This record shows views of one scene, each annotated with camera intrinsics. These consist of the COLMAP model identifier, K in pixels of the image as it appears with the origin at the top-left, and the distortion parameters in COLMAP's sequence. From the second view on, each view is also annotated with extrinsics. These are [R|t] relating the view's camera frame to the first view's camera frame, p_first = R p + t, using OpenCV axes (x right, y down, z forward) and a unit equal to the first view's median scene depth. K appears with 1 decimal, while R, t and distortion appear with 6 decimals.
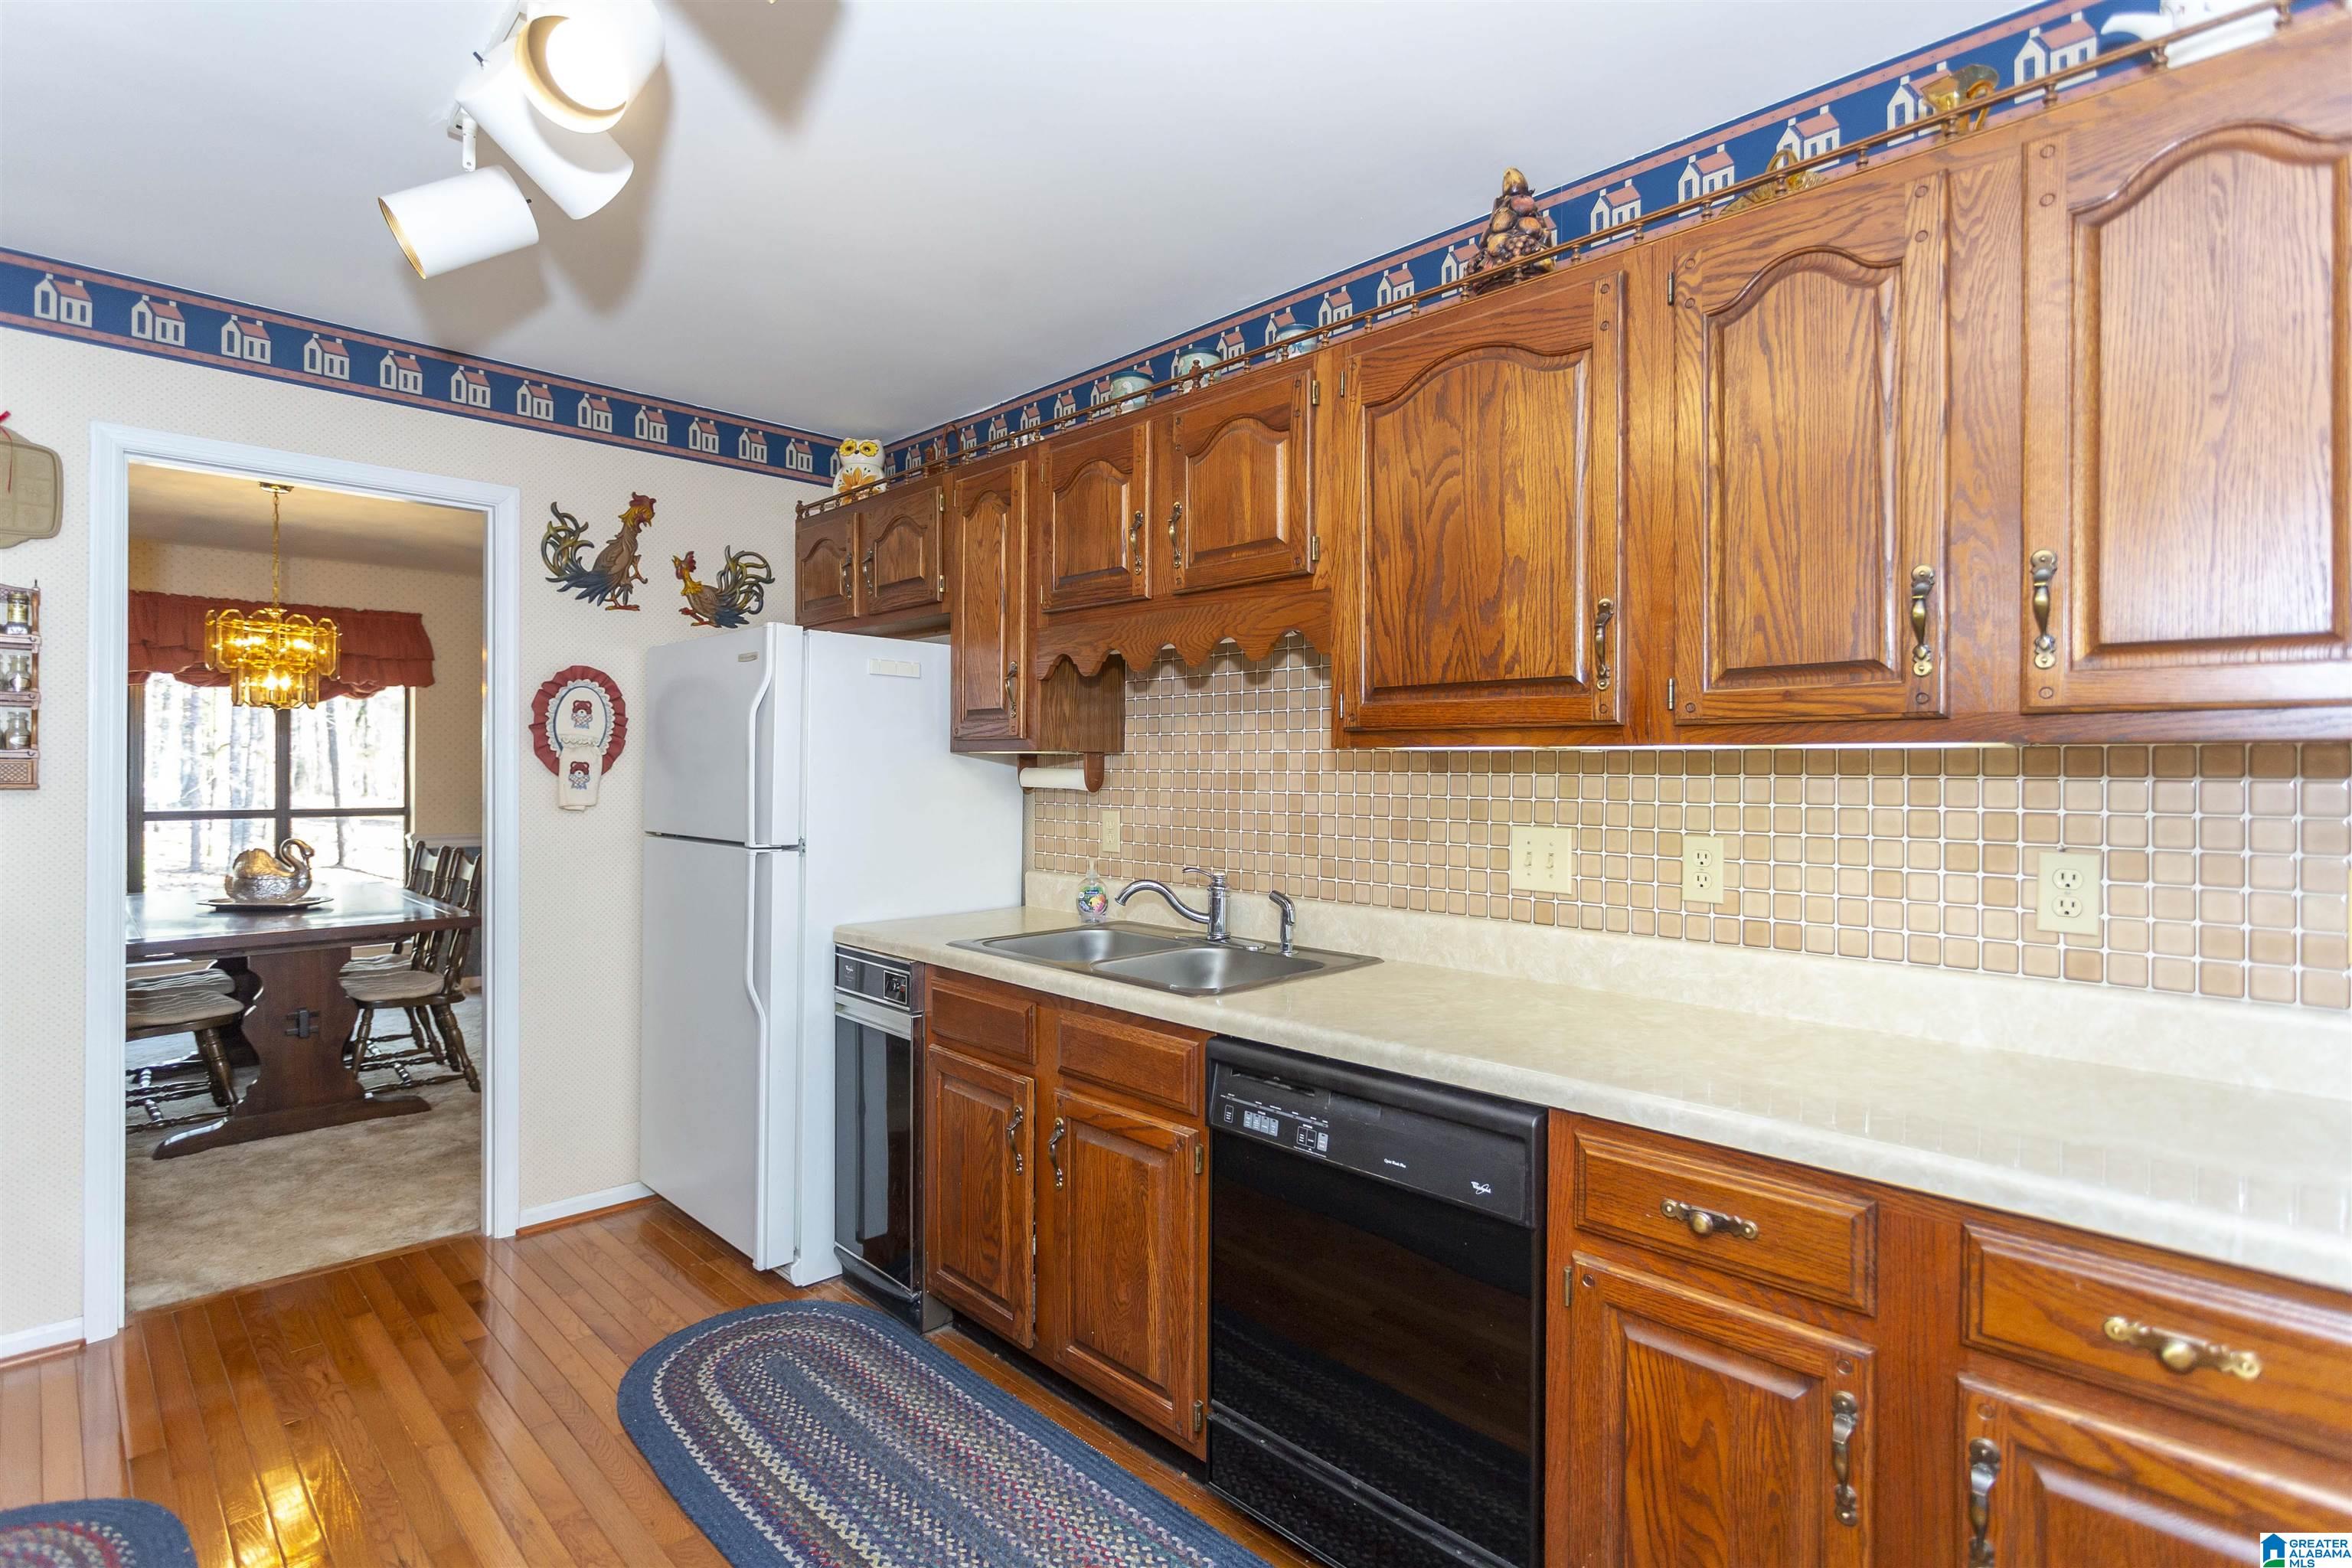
lens RADIAL K [[1103.5, 0, 1190.1], [0, 1103.5, 781.6], [0, 0, 1]] dist [-0.003251, -0.001327]
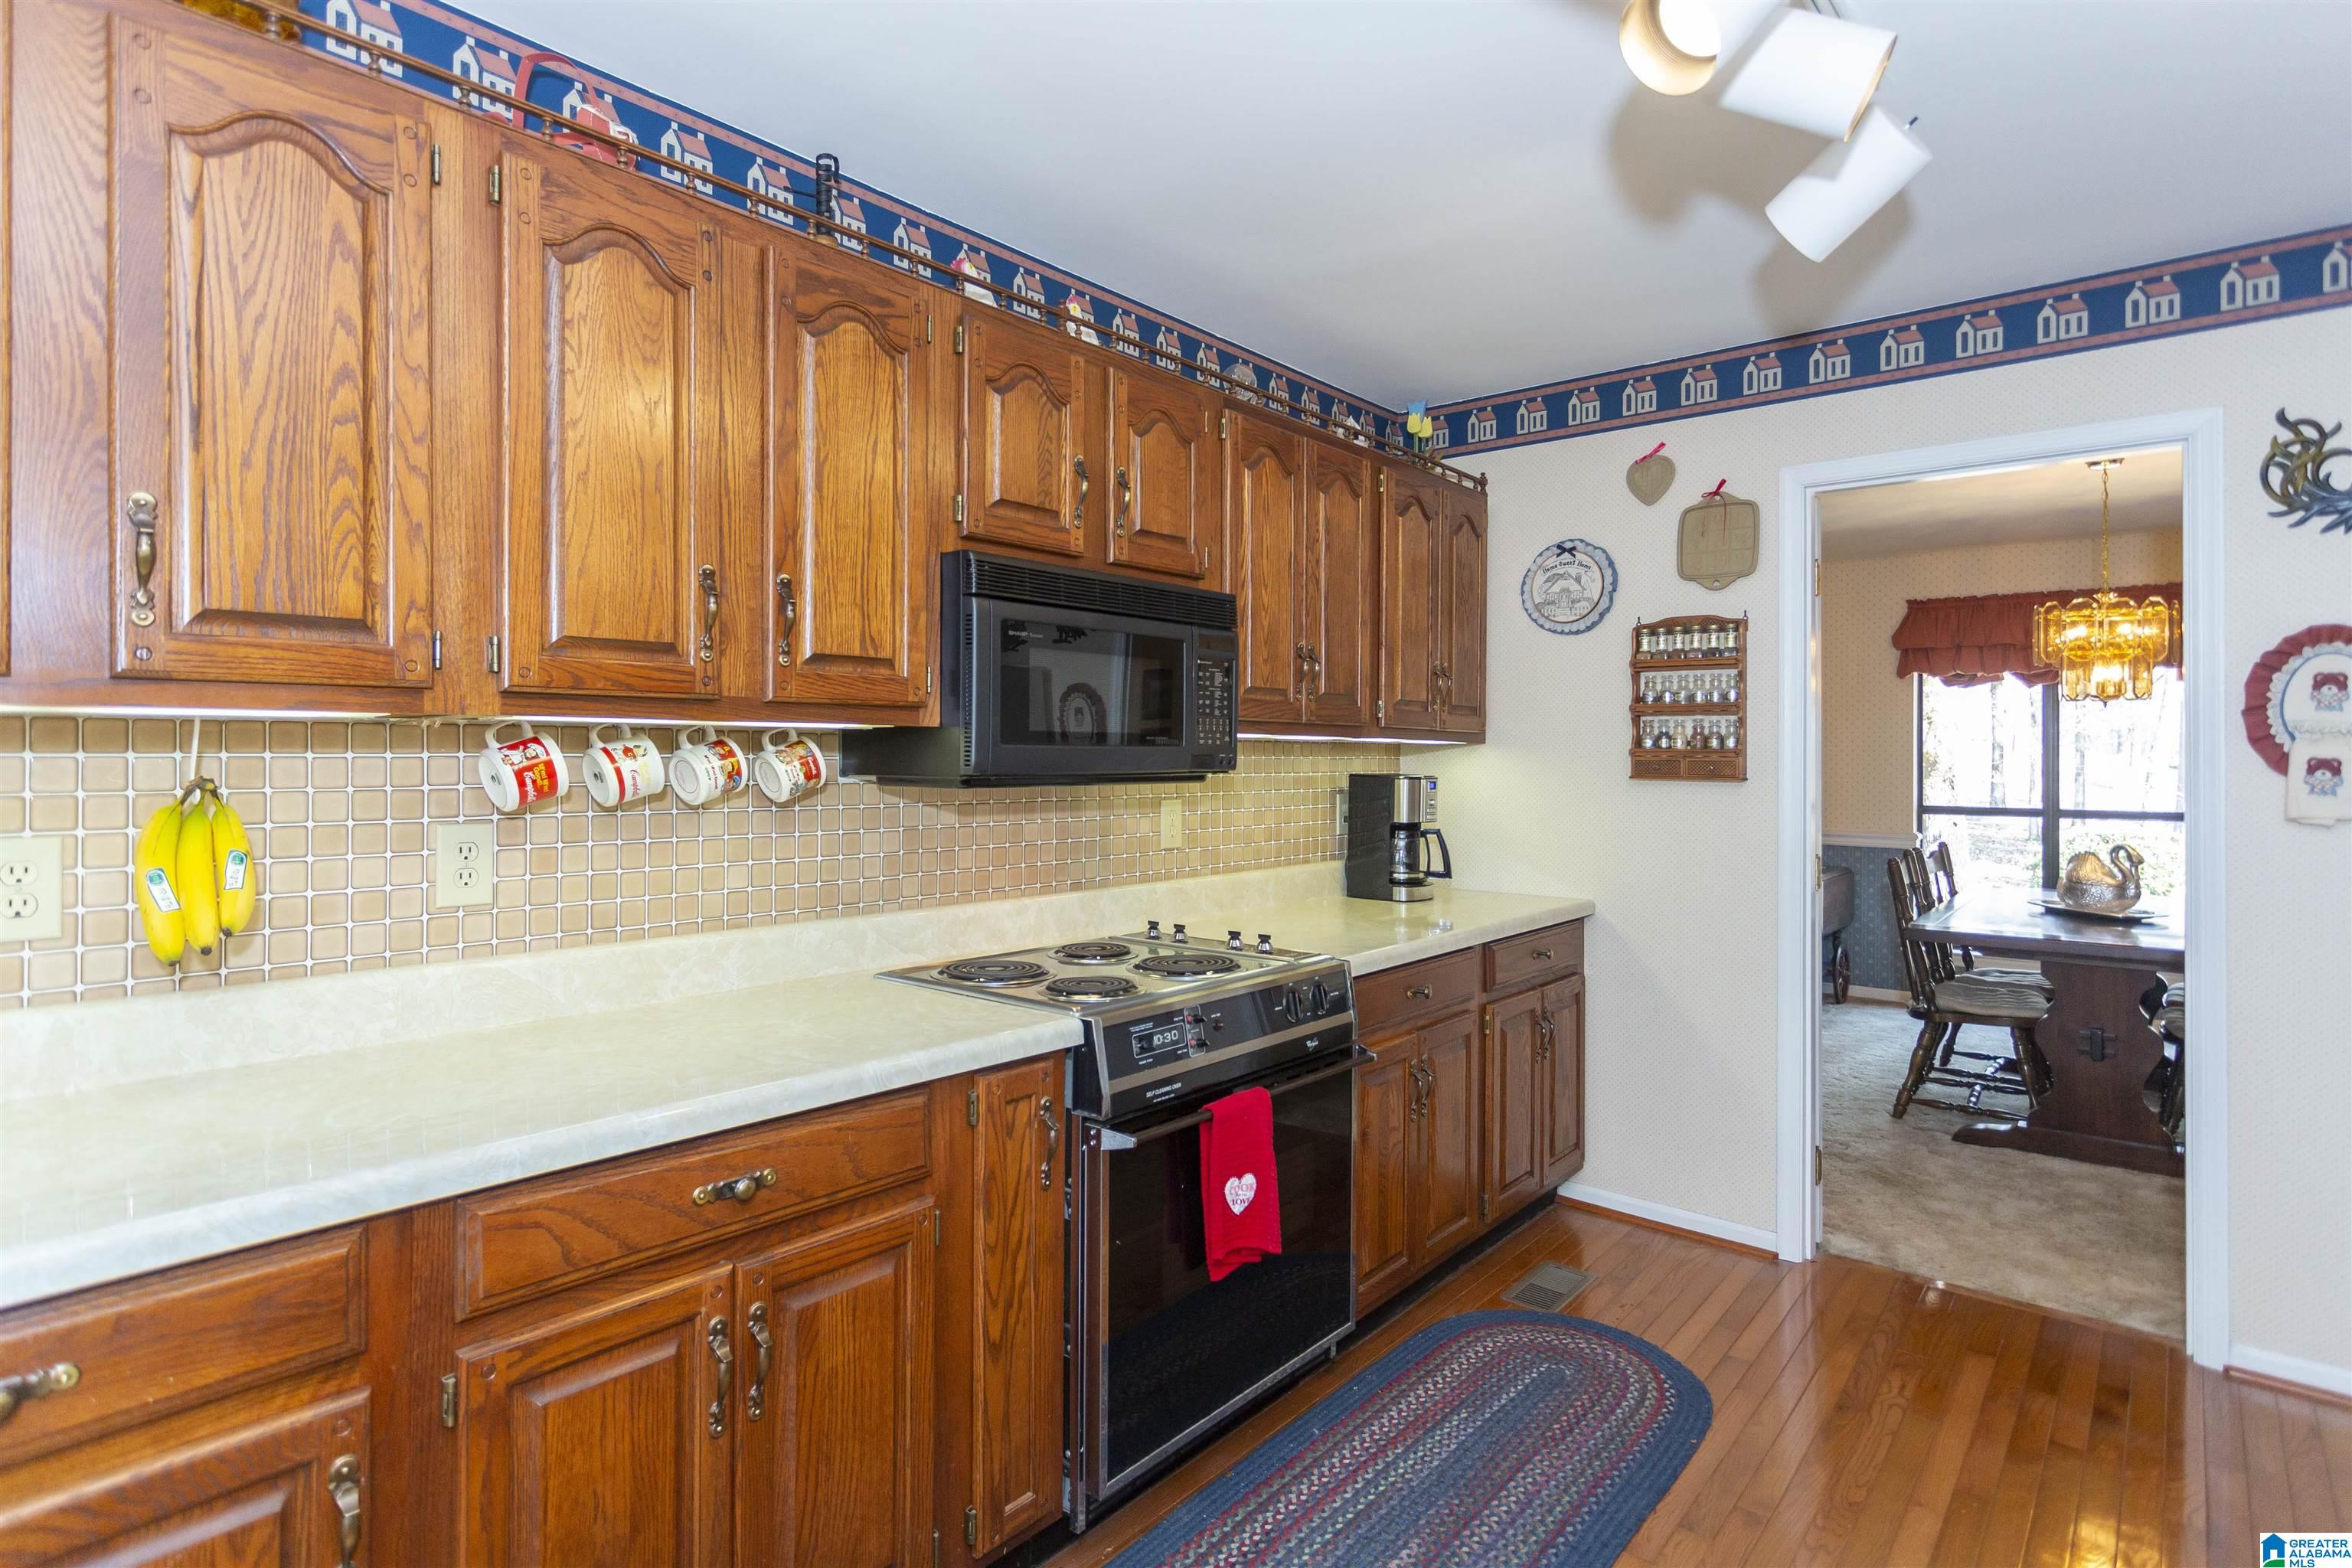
lens RADIAL K [[1224.9, 0, 1171.0], [0, 1224.9, 759.8], [0, 0, 1]] dist [-0.000506, 0.000343]
pose [[0.070697, -0.001412, -0.997497, 0.237296], [-0.017018, 0.999852, -0.002622, -0.002273], [0.997353, 0.017161, 0.070662, 0.242526]]
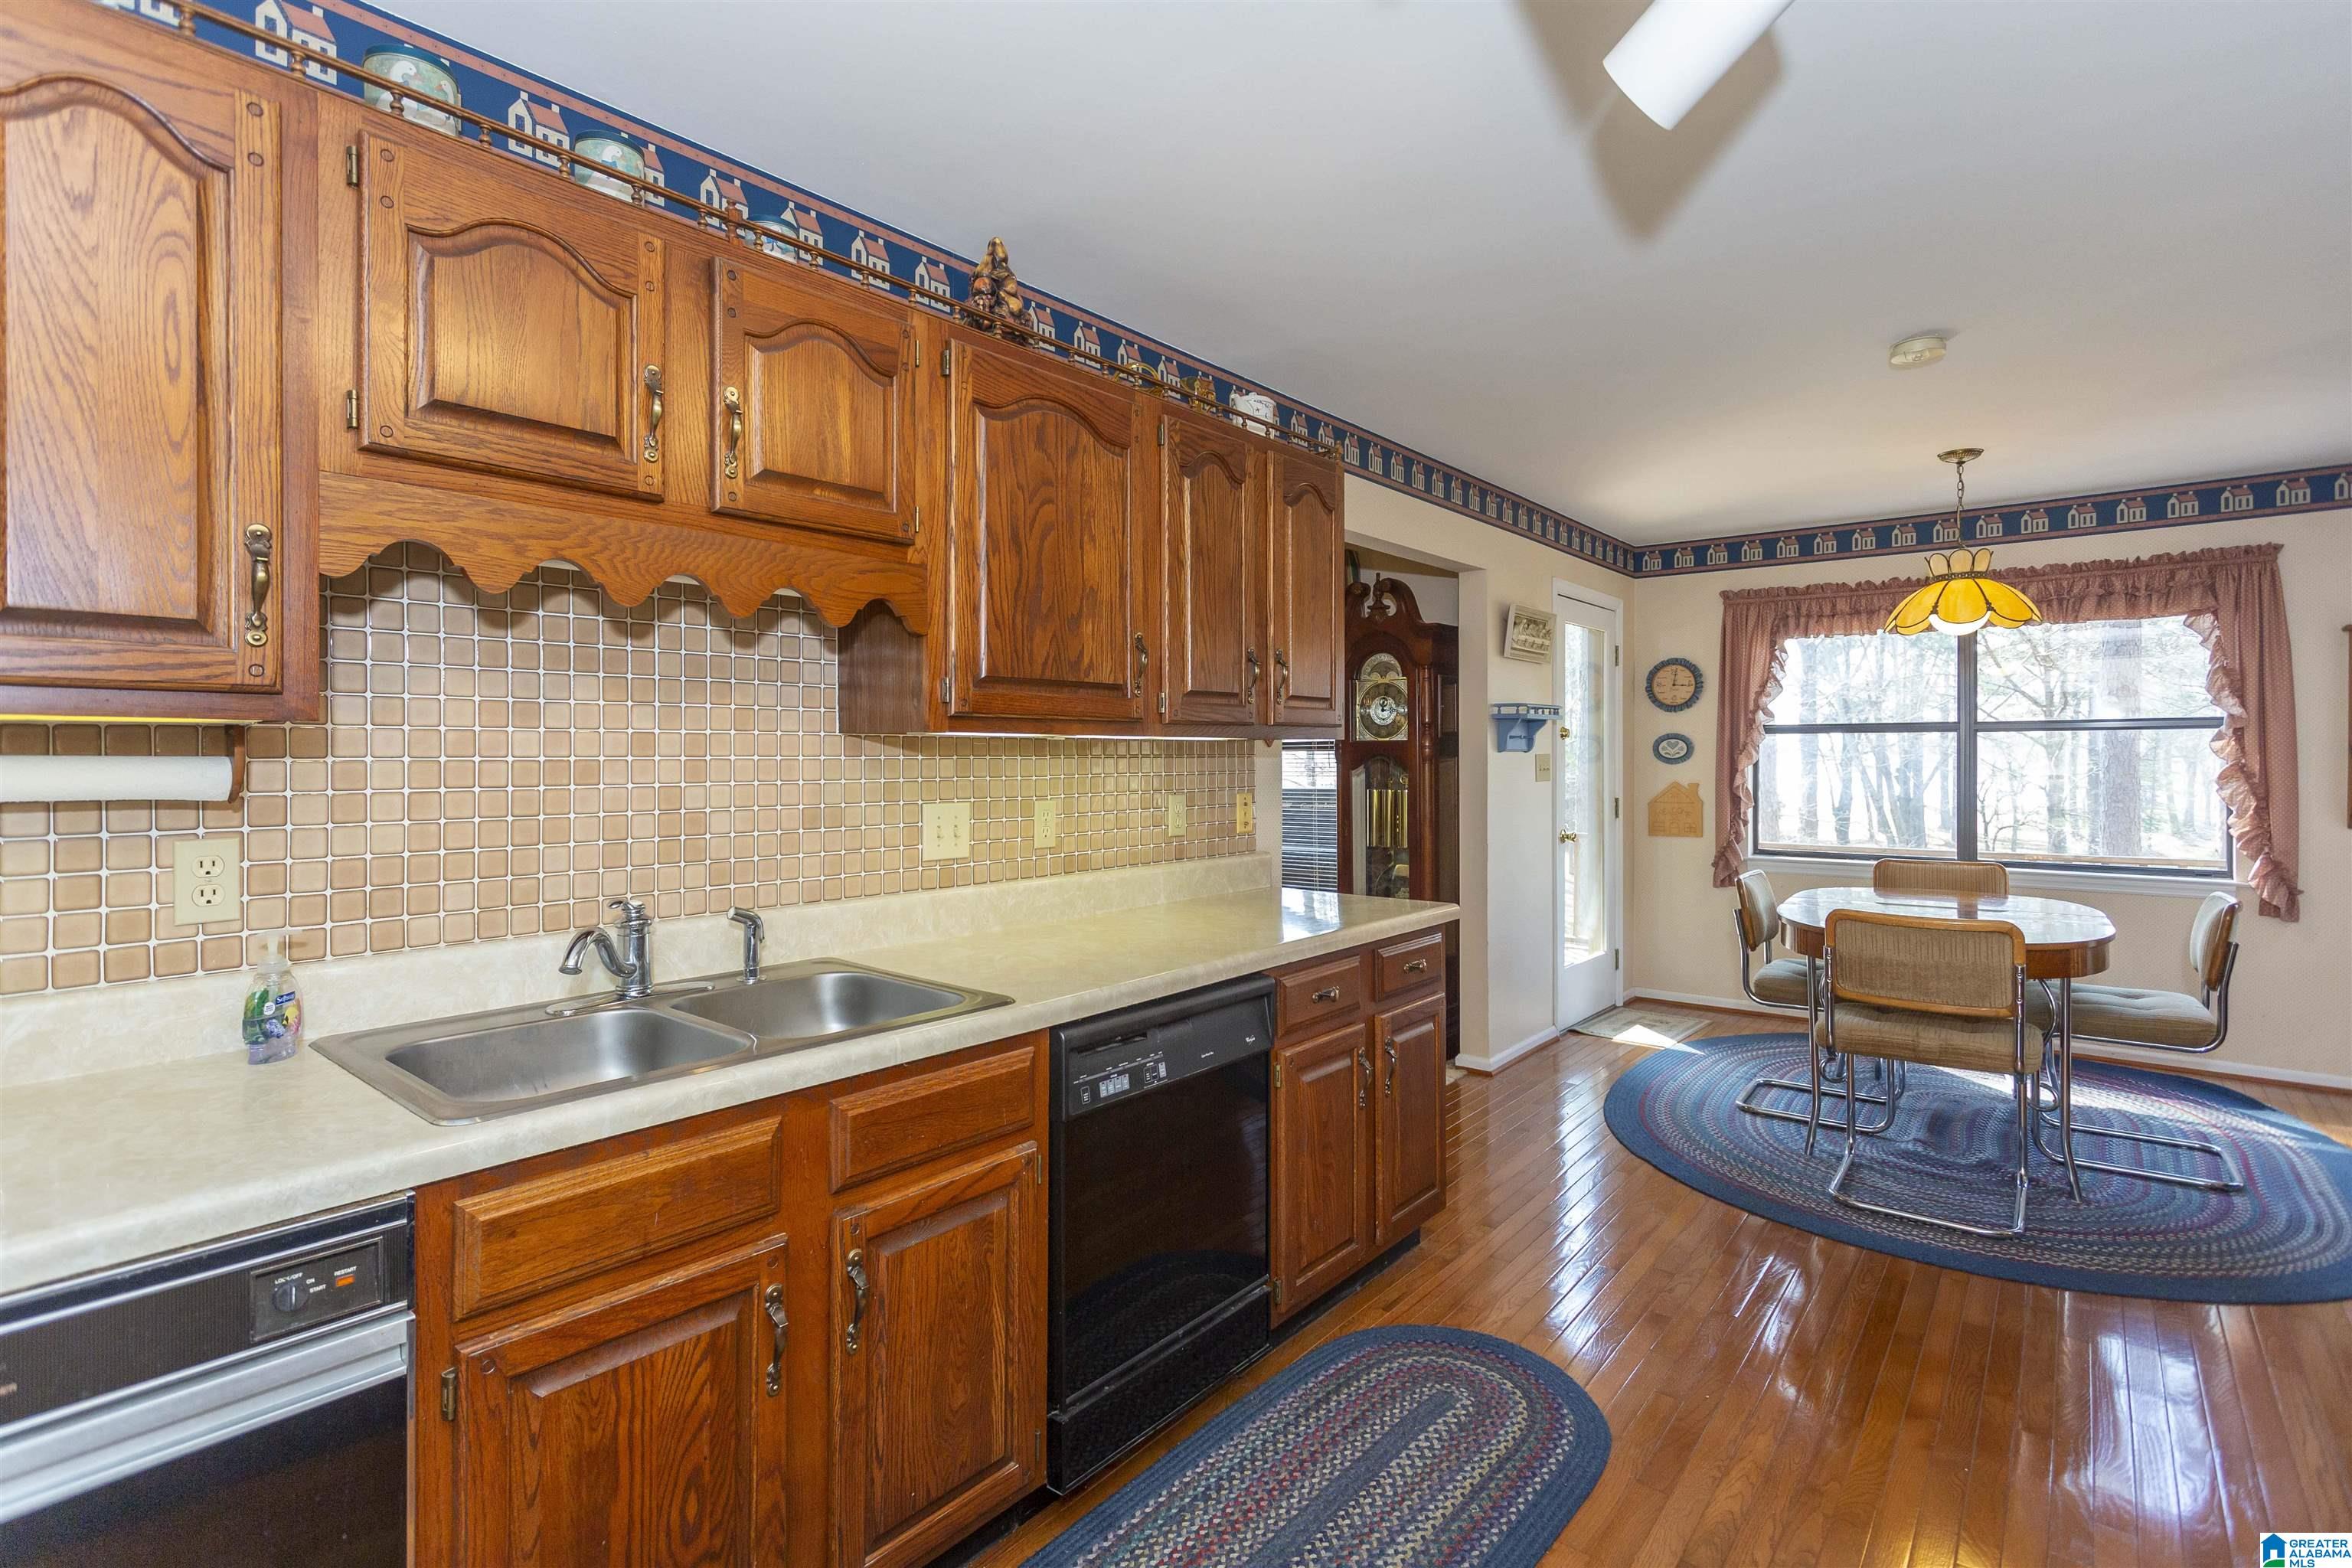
lens RADIAL K [[1103.1, 0, 1181.5], [0, 1103.1, 753.7], [0, 0, 1]] dist [0.004692, 0.001144]
pose [[-0.070118, -0.005237, 0.997525, -0.716902], [0.012433, 0.999904, 0.006123, -0.012140], [-0.997461, 0.012832, -0.070047, 0.716905]]
